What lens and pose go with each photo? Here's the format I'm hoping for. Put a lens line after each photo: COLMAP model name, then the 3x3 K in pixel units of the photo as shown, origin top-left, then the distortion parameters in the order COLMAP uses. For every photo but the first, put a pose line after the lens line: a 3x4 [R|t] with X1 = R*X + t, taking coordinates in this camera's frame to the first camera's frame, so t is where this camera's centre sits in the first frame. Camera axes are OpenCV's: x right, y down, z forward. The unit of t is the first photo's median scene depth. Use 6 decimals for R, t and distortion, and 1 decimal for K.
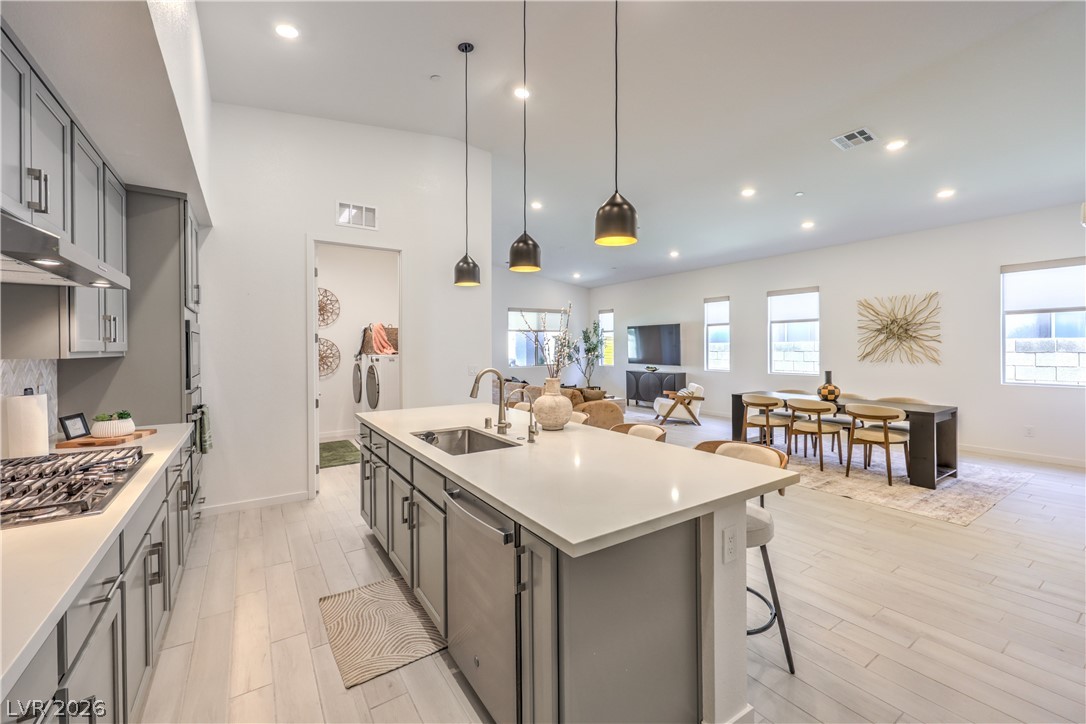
lens RADIAL K [[445.3, 0, 550.0], [0, 445.3, 352.7], [0, 0, 1]] dist [-0.000123, 0.000025]
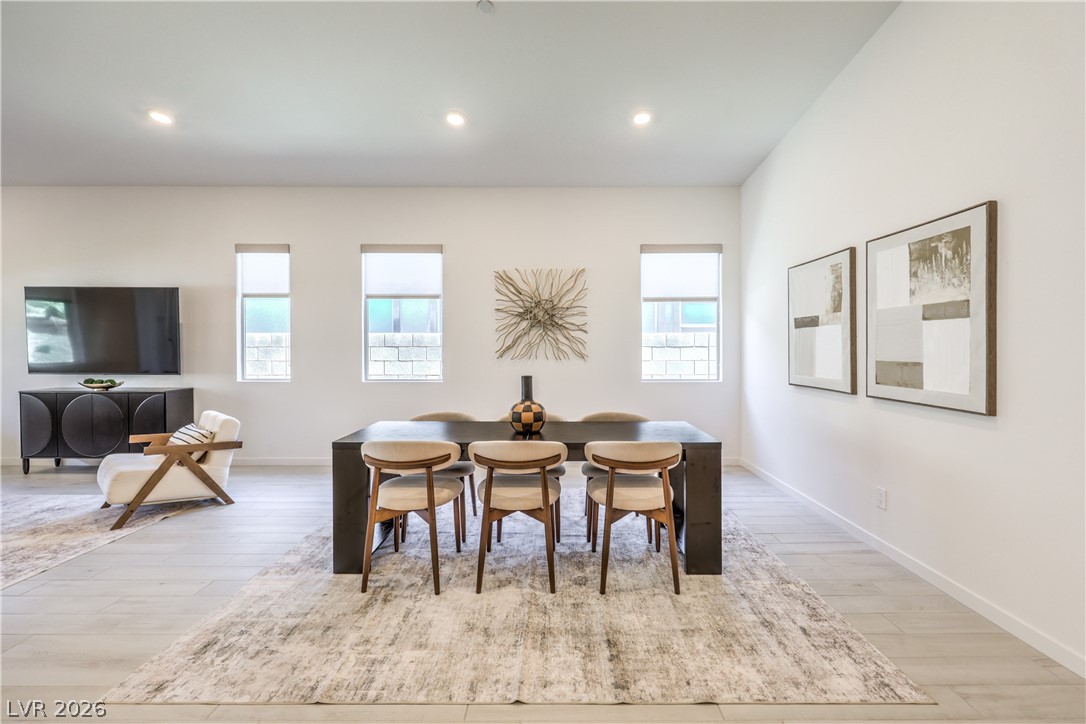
lens RADIAL K [[445.3, 0, 550.0], [0, 445.3, 352.7], [0, 0, 1]] dist [-0.000123, 0.000025]
pose [[0.563171, -0.002904, 0.826335, 0.129399], [0.006491, 0.999979, -0.000910, 0.008908], [-0.826315, 0.005876, 0.563178, 0.425913]]
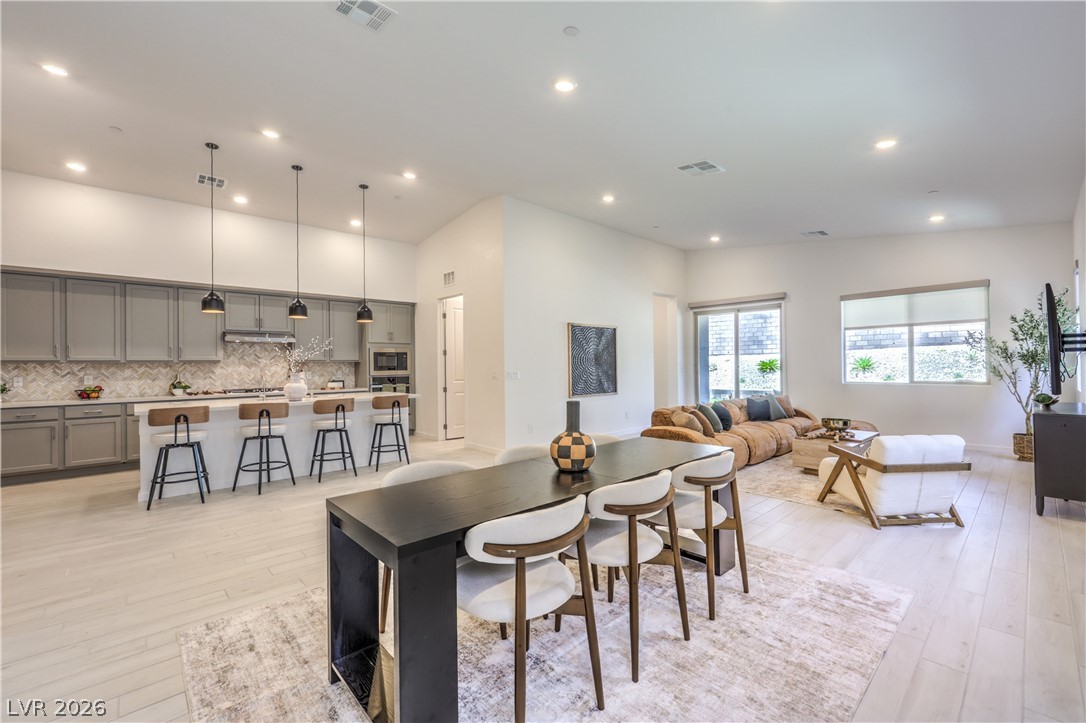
lens RADIAL K [[454.6, 0, 553.3], [0, 454.6, 363.5], [0, 0, 1]] dist [0.001766, 0.000112]
pose [[0.153018, 0.001613, -0.988222, 0.658317], [-0.000888, 0.999998, 0.001495, 0.002912], [0.988223, 0.000648, 0.153019, 0.569028]]
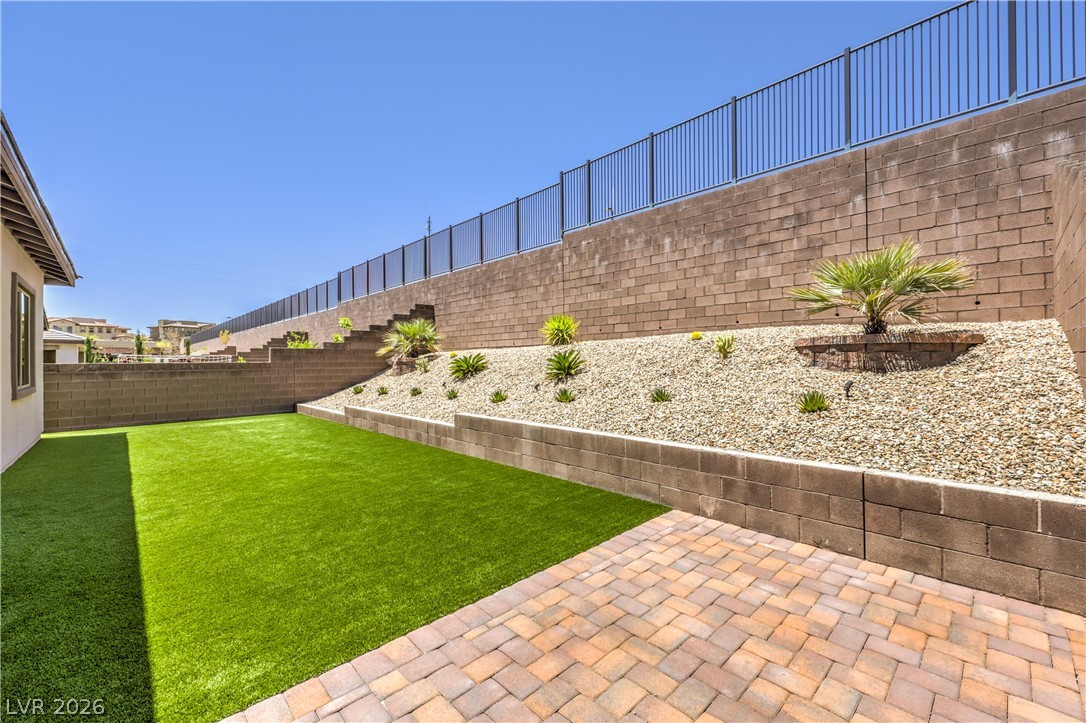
lens RADIAL K [[444.2, 0, 554.8], [0, 444.2, 358.9], [0, 0, 1]] dist [0.000438, 0.000063]
pose [[0.174550, 0.002393, -0.984645, -0.033339], [-0.004281, 0.999989, 0.001671, -0.007678], [0.984639, 0.003923, 0.174558, 1.861204]]
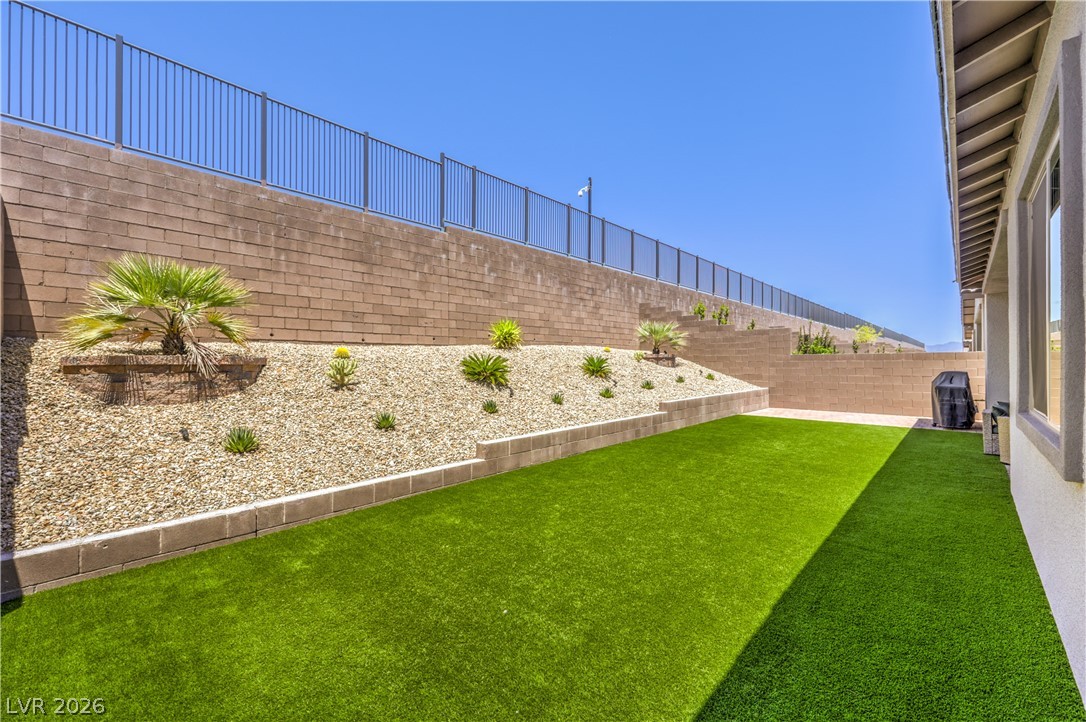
lens RADIAL K [[454.6, 0, 553.3], [0, 454.6, 363.0], [0, 0, 1]] dist [0.001766, 0.000112]
pose [[0.972683, 0.001719, 0.232130, -1.296409], [0.002049, 0.999870, -0.015991, 0.015912], [-0.232128, 0.016030, 0.972553, 0.893515]]
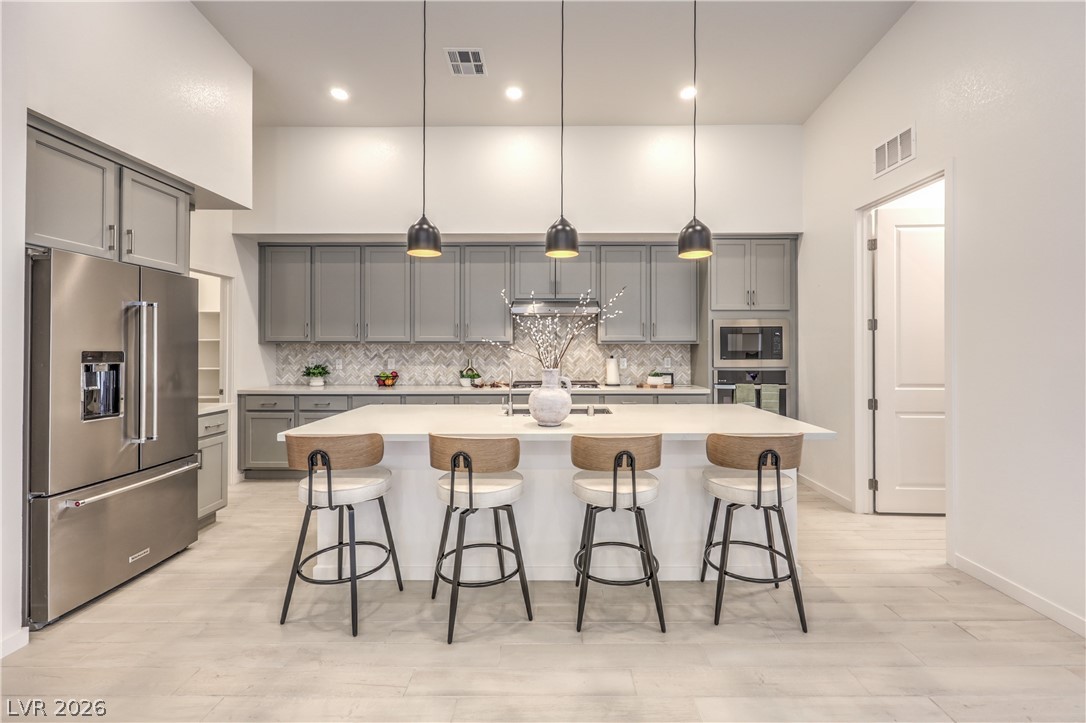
lens RADIAL K [[442.0, 0, 551.5], [0, 442.0, 345.2], [0, 0, 1]] dist [0.001915, 0.000161]
pose [[-0.569370, 0.001299, -0.822080, 0.245029], [-0.005052, 0.999974, 0.005079, 0.001310], [0.822066, 0.007045, -0.569349, 0.485315]]
